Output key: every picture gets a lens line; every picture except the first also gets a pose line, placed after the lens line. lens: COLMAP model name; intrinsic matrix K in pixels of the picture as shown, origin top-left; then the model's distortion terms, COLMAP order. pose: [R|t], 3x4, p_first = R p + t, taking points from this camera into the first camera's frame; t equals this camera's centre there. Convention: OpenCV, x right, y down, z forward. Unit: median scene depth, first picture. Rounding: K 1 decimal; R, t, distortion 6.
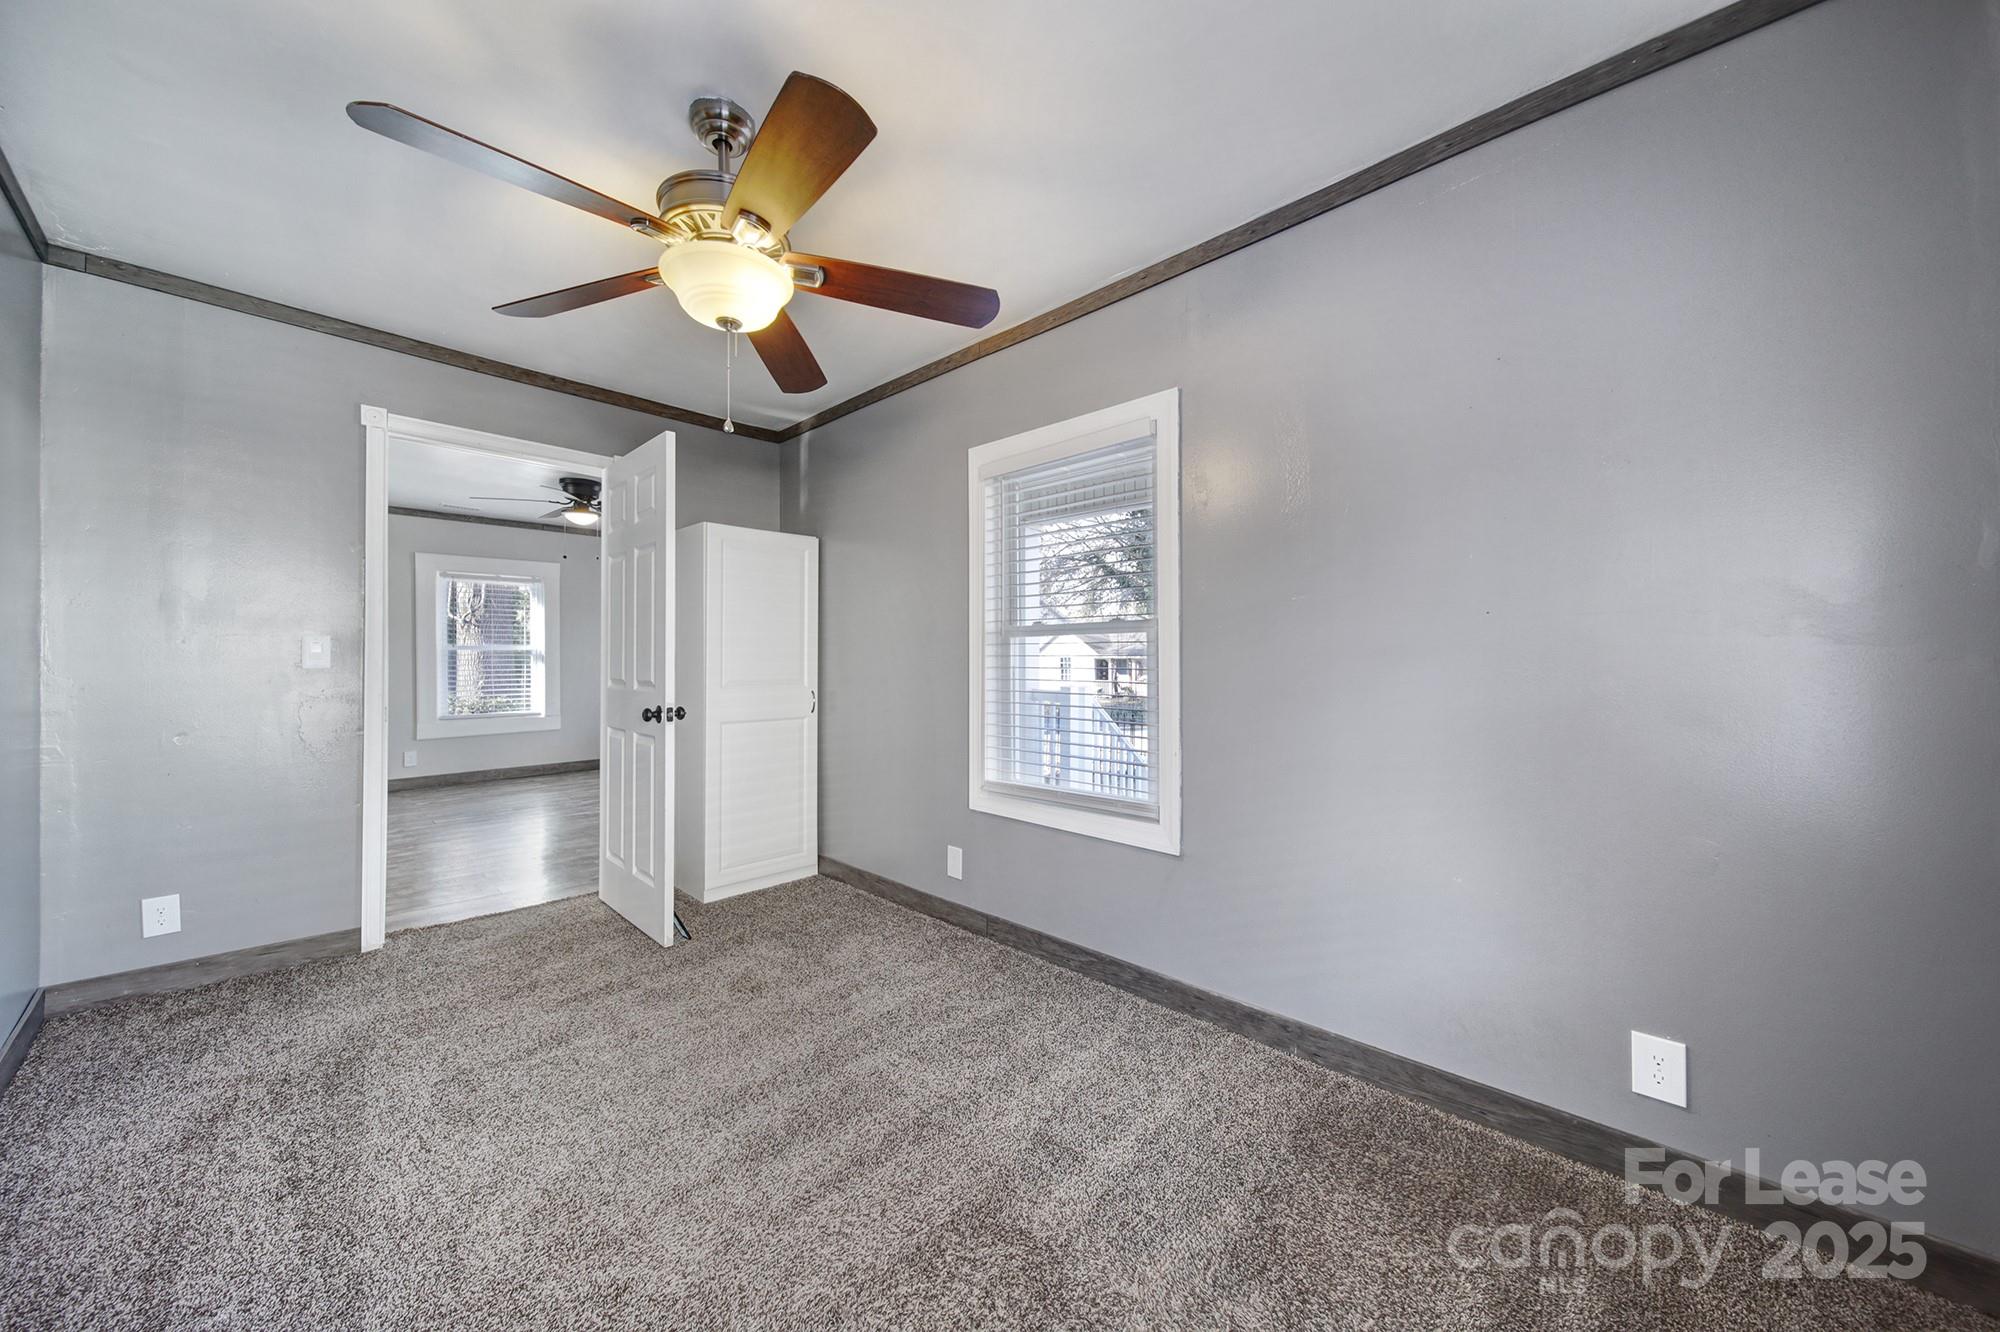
lens RADIAL K [[702.7, 0, 998.3], [0, 702.7, 654.7], [0, 0, 1]] dist [0.001315, -0.003315]
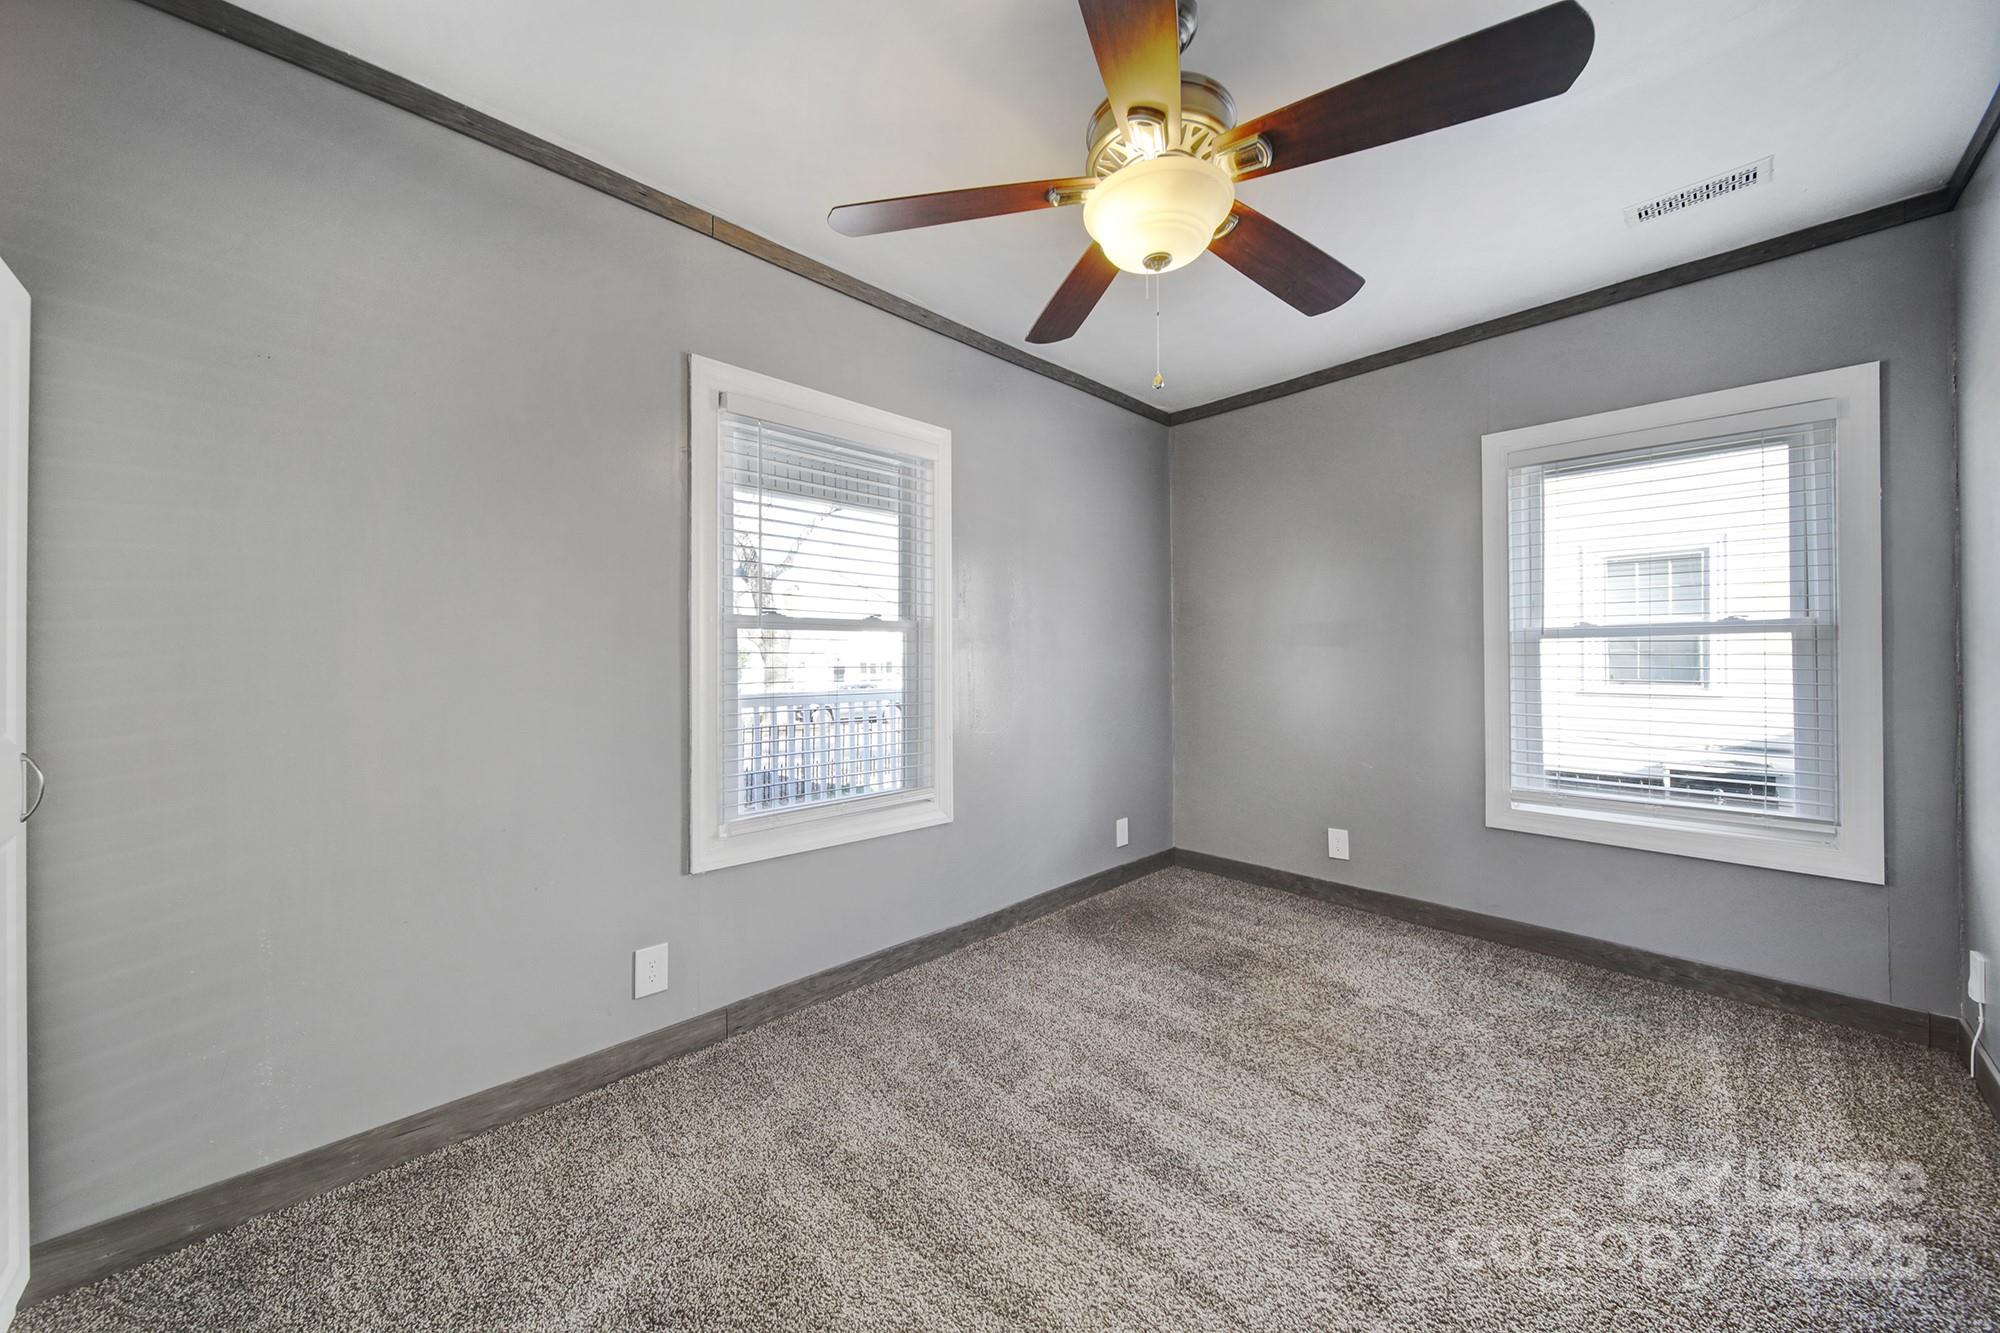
lens RADIAL K [[702.7, 0, 998.3], [0, 702.7, 655.2], [0, 0, 1]] dist [0.001315, -0.003315]
pose [[0.033828, 0.011358, 0.999363, -0.828364], [0.002206, 0.999932, -0.011439, 0.015608], [-0.999425, 0.002592, 0.033800, 0.776718]]
